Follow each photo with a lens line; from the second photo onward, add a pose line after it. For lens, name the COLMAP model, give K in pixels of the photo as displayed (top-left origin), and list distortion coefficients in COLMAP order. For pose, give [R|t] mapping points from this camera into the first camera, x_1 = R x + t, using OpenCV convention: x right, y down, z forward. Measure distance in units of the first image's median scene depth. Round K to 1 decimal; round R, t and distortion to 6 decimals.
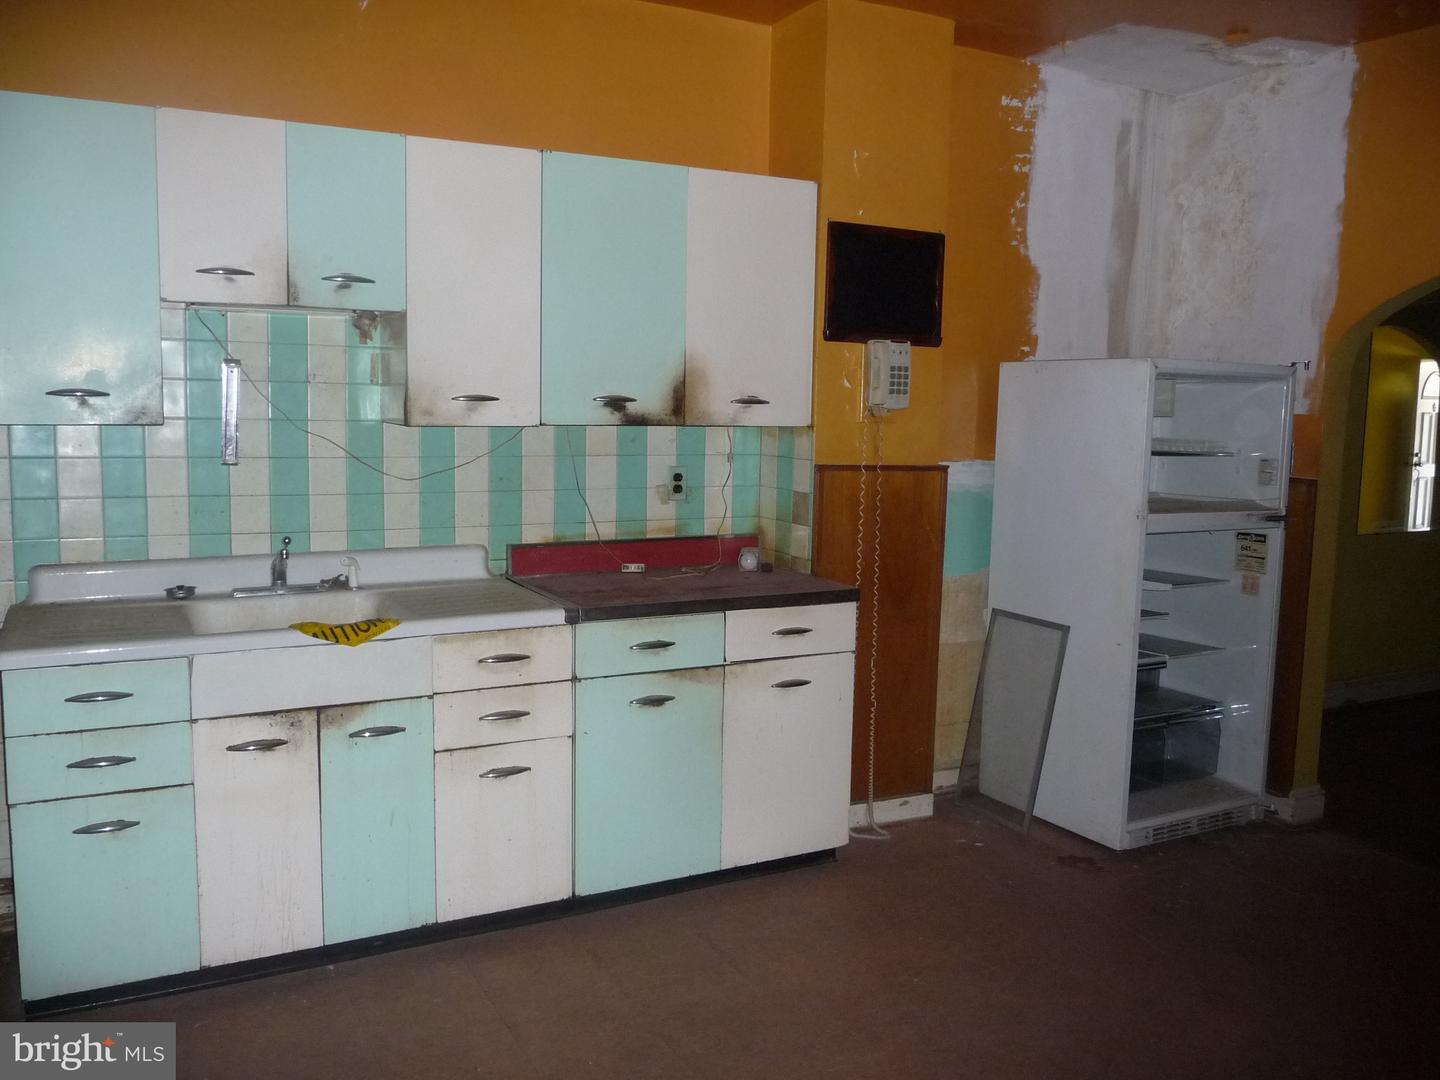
lens RADIAL K [[1186.1, 0, 717.4], [0, 1186.1, 534.3], [0, 0, 1]] dist [-0.019256, 0.013300]
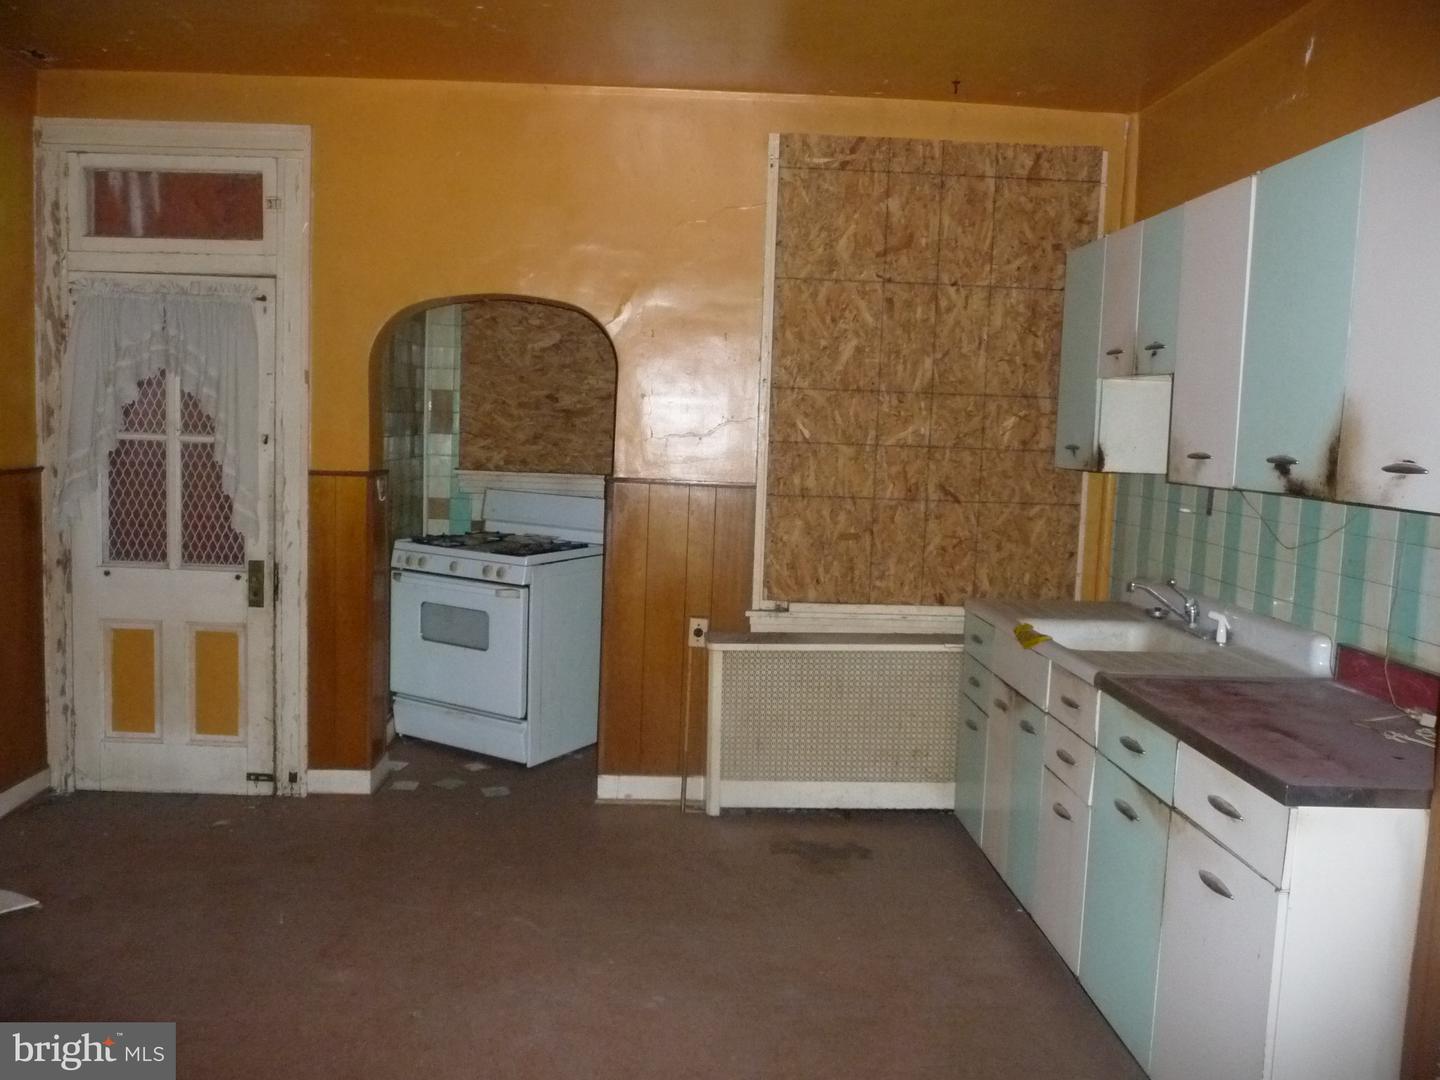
lens RADIAL K [[1186.1, 0, 719.5], [0, 1186.1, 540.7], [0, 0, 1]] dist [-0.019256, 0.013300]
pose [[-0.440667, 0.057651, -0.895817, 0.764926], [-0.145956, 0.980055, 0.134870, -0.110943], [0.885725, 0.190183, -0.423463, 0.992329]]
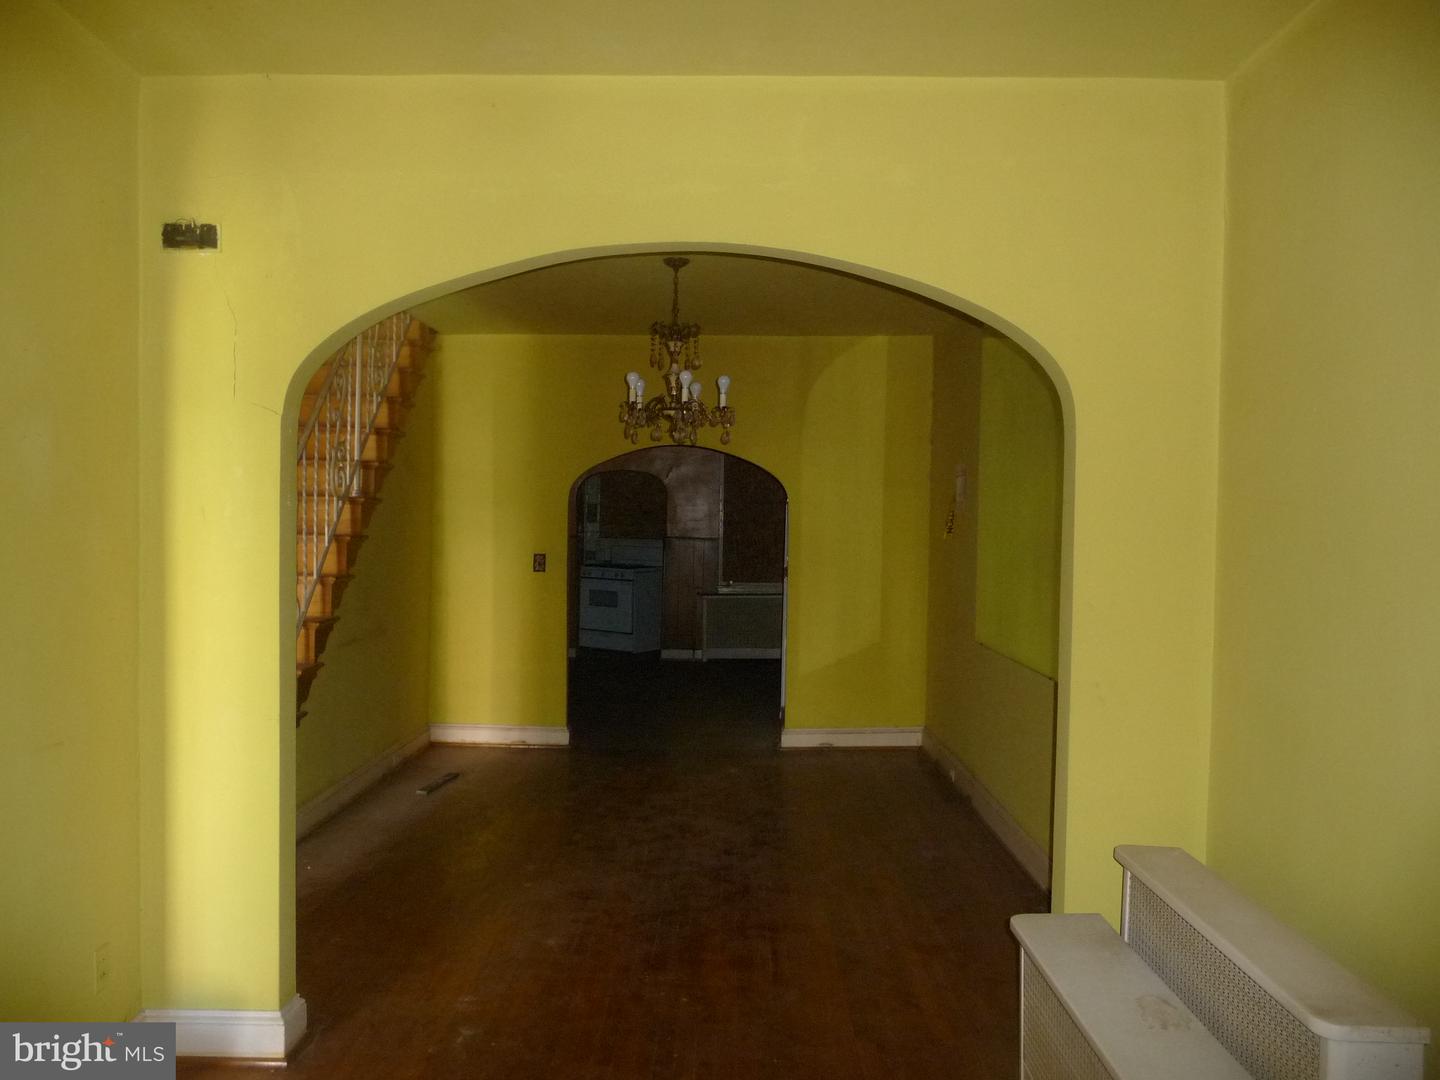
lens RADIAL K [[1186.1, 0, 715.8], [0, 1186.1, 540.7], [0, 0, 1]] dist [-0.019256, 0.013300]
pose [[-0.486217, -0.011407, -0.873764, 1.730884], [-0.129977, 0.989736, 0.059406, -0.157250], [0.864118, 0.142453, -0.482709, 1.587133]]
